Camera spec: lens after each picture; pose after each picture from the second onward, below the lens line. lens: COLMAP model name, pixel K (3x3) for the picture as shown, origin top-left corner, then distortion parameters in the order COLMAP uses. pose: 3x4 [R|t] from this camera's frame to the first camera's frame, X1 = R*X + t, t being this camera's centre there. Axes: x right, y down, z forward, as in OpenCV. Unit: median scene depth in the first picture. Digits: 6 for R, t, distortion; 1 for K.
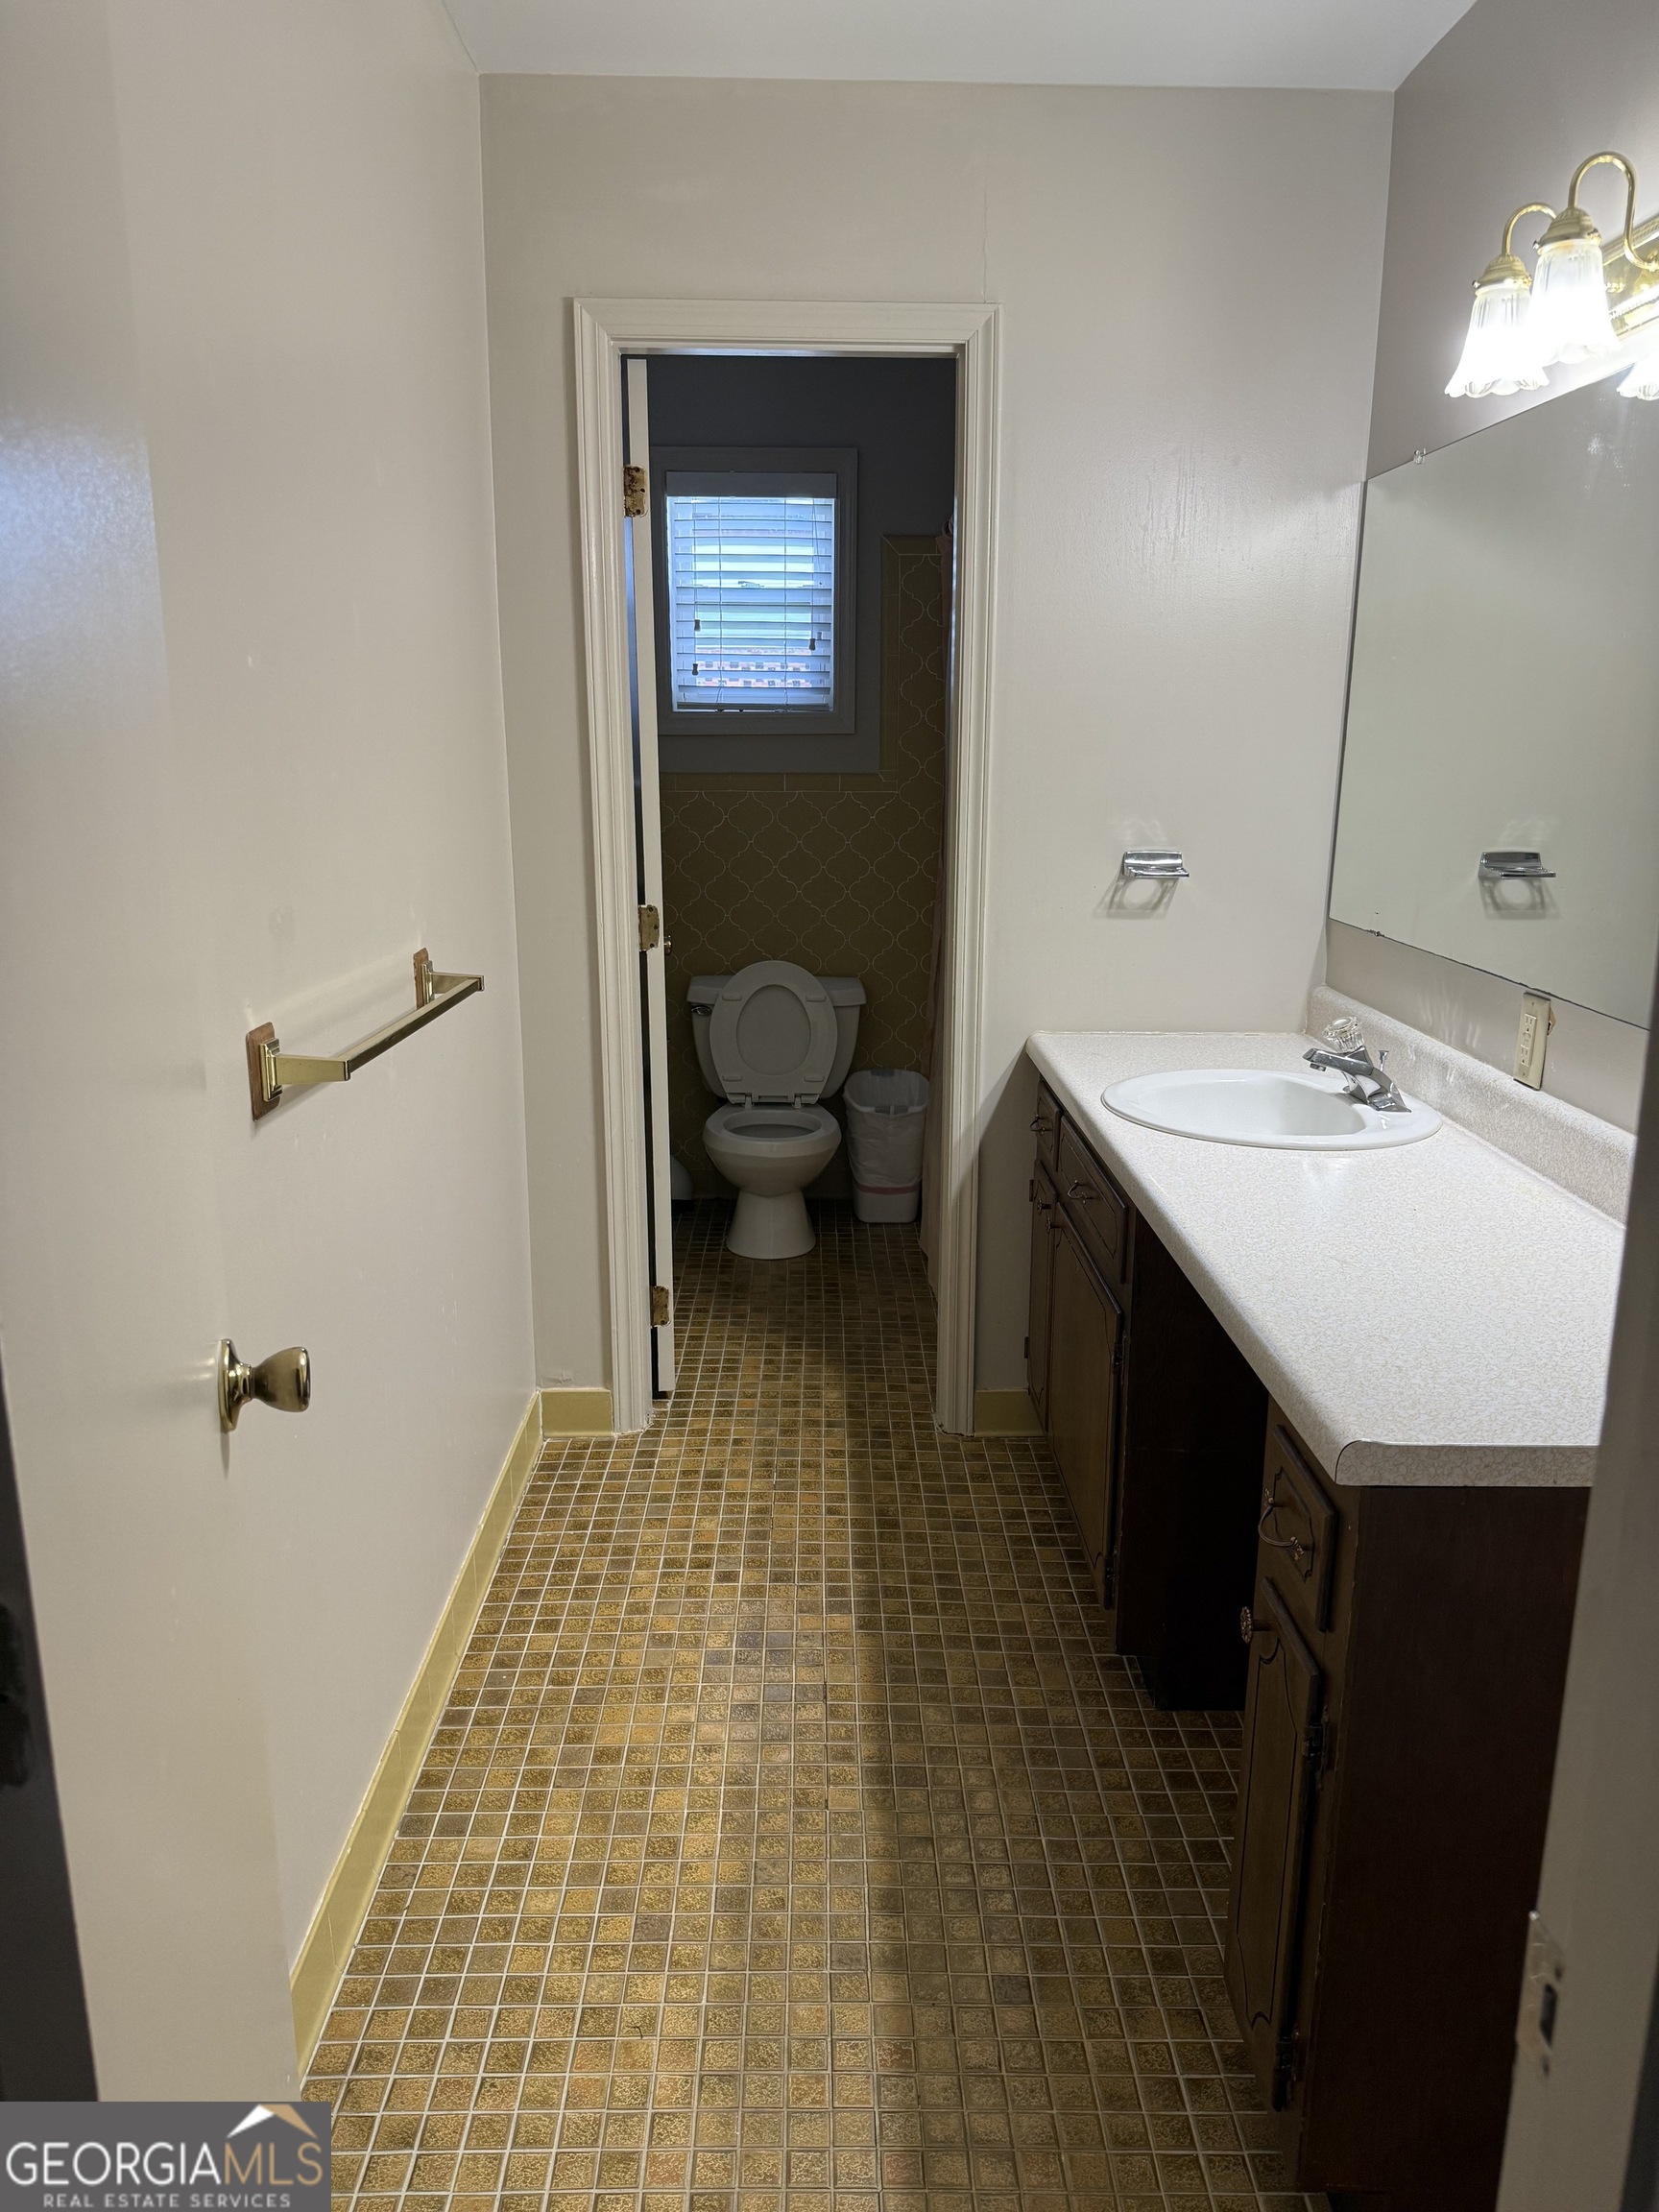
lens RADIAL K [[1537.0, 0, 831.5], [0, 1537.0, 1100.7], [0, 0, 1]] dist [-0.003917, -0.007387]
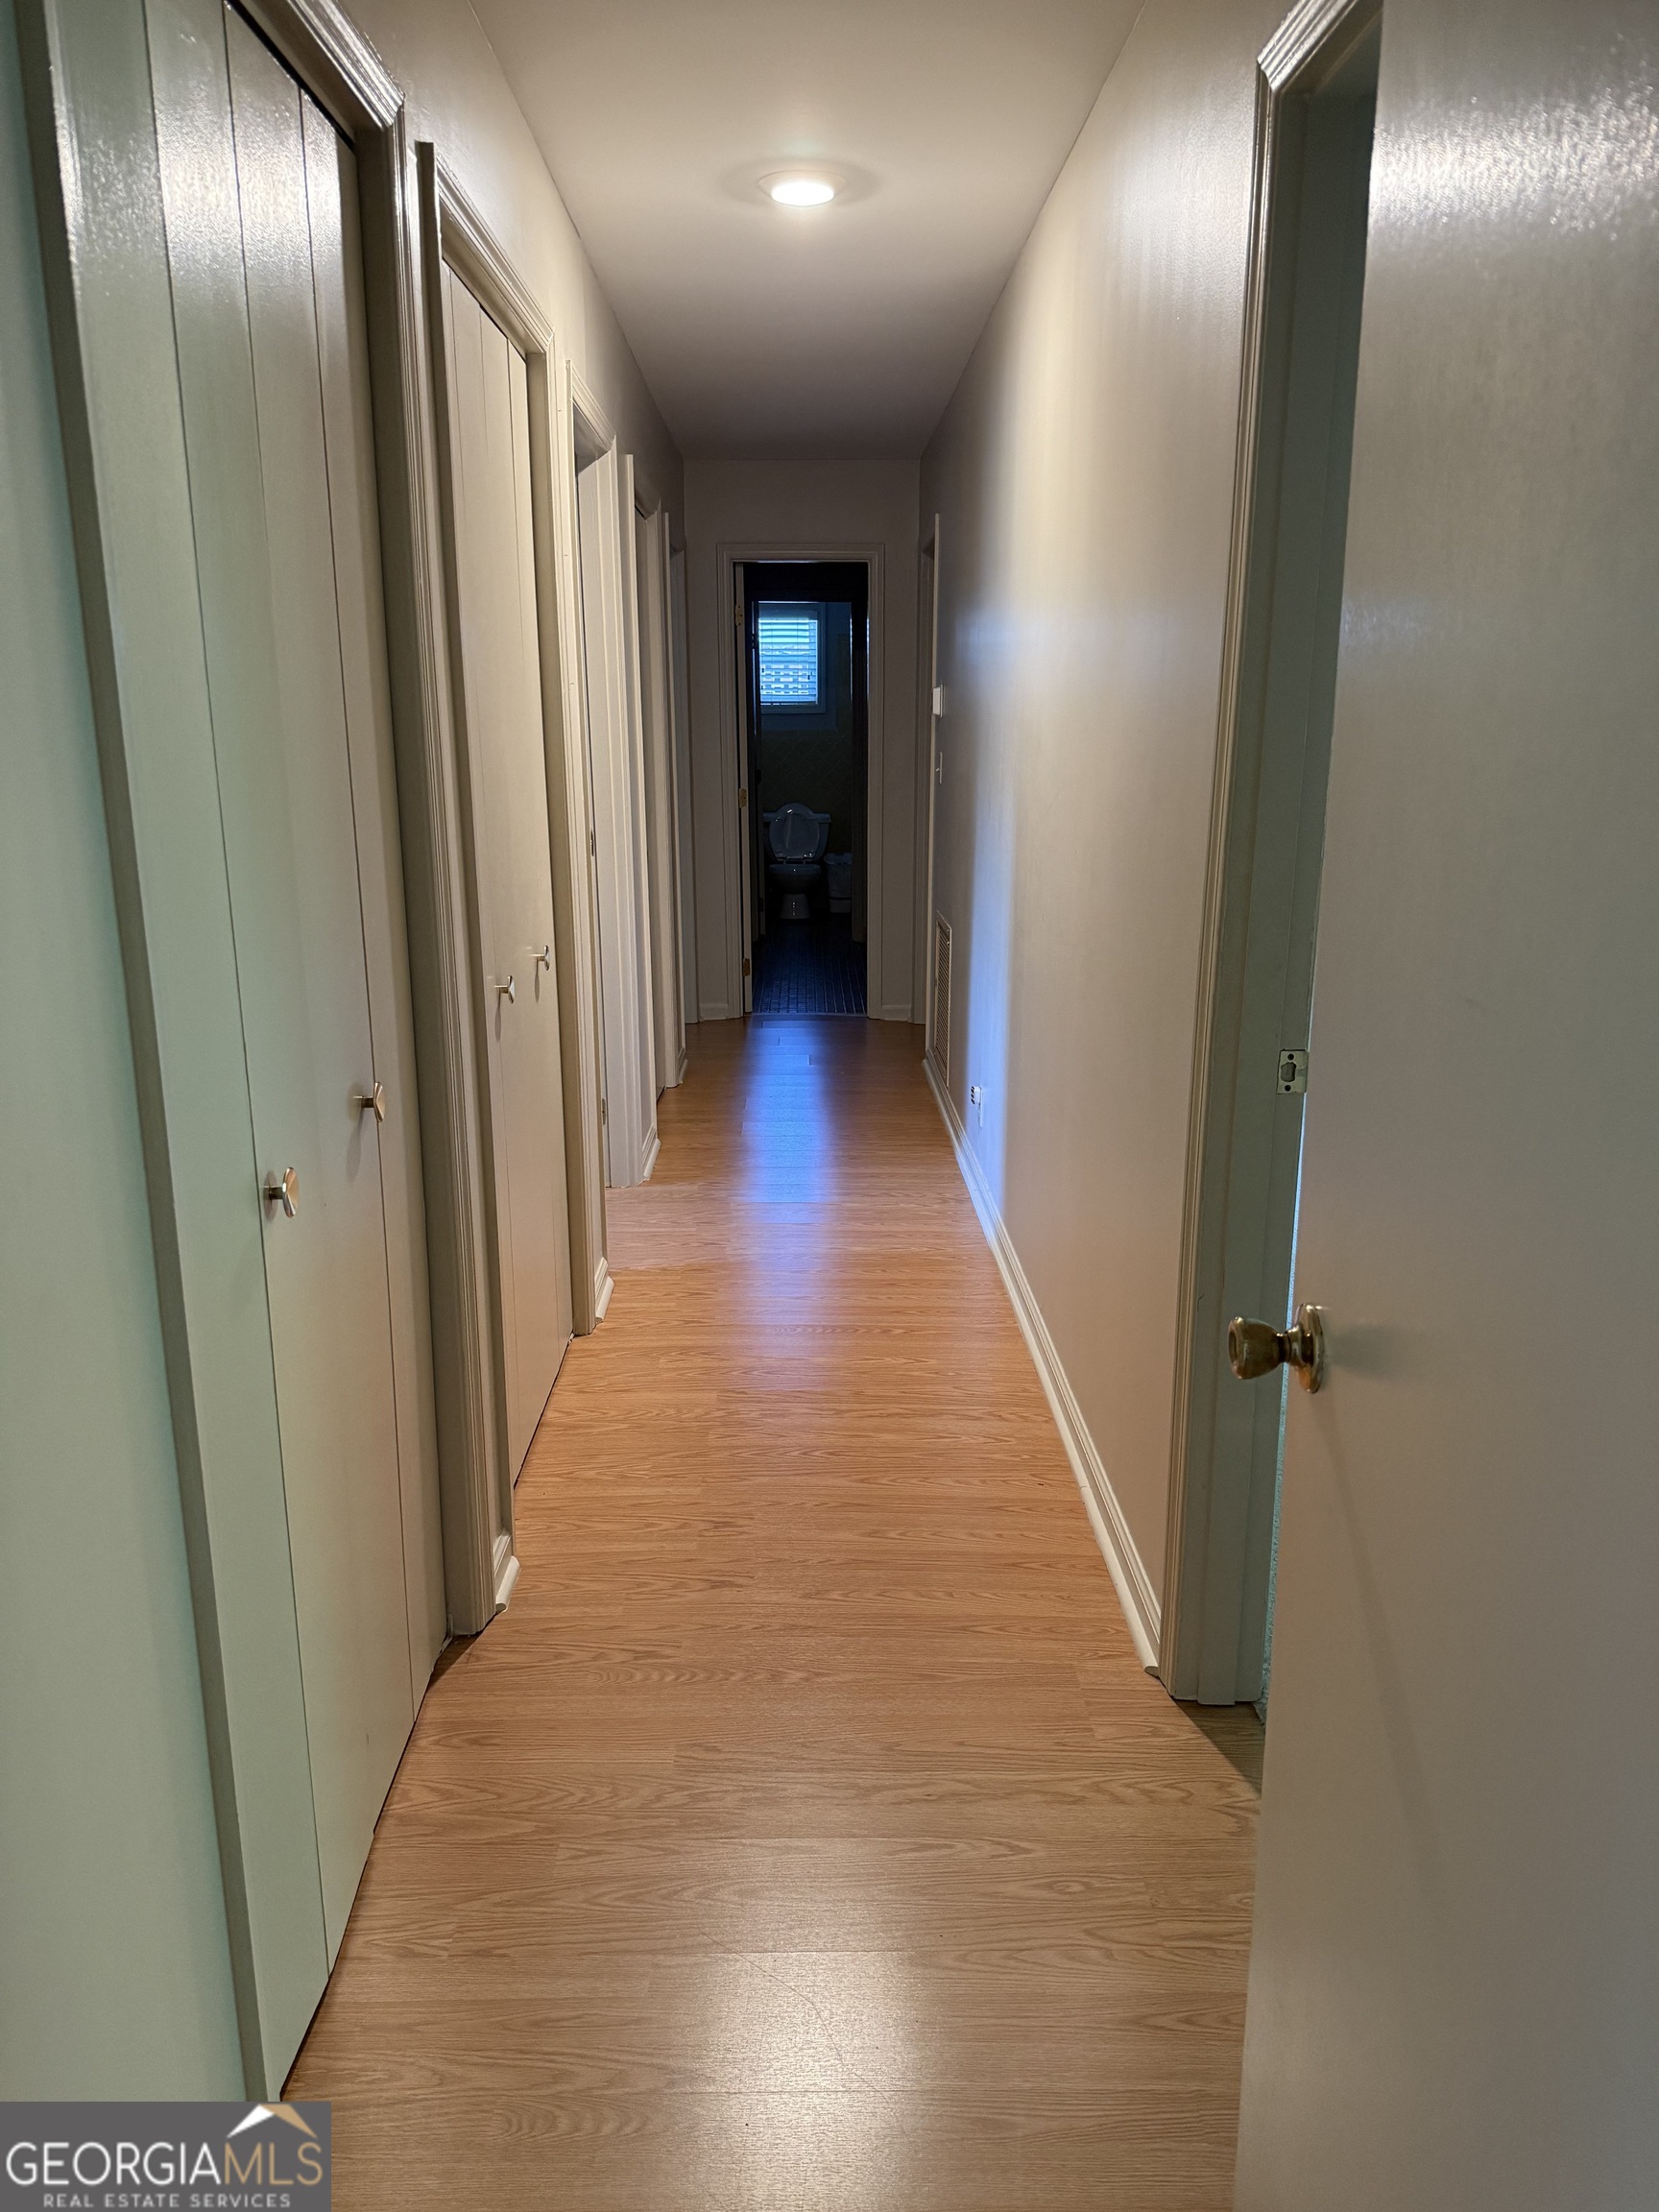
lens RADIAL K [[1537.0, 0, 831.3], [0, 1537.0, 1115.6], [0, 0, 1]] dist [-0.003917, -0.007387]
pose [[0.999531, -0.001465, -0.030575, 0.098275], [0.000742, 0.999720, -0.023652, 0.471746], [0.030601, 0.023619, 0.999253, -1.470743]]
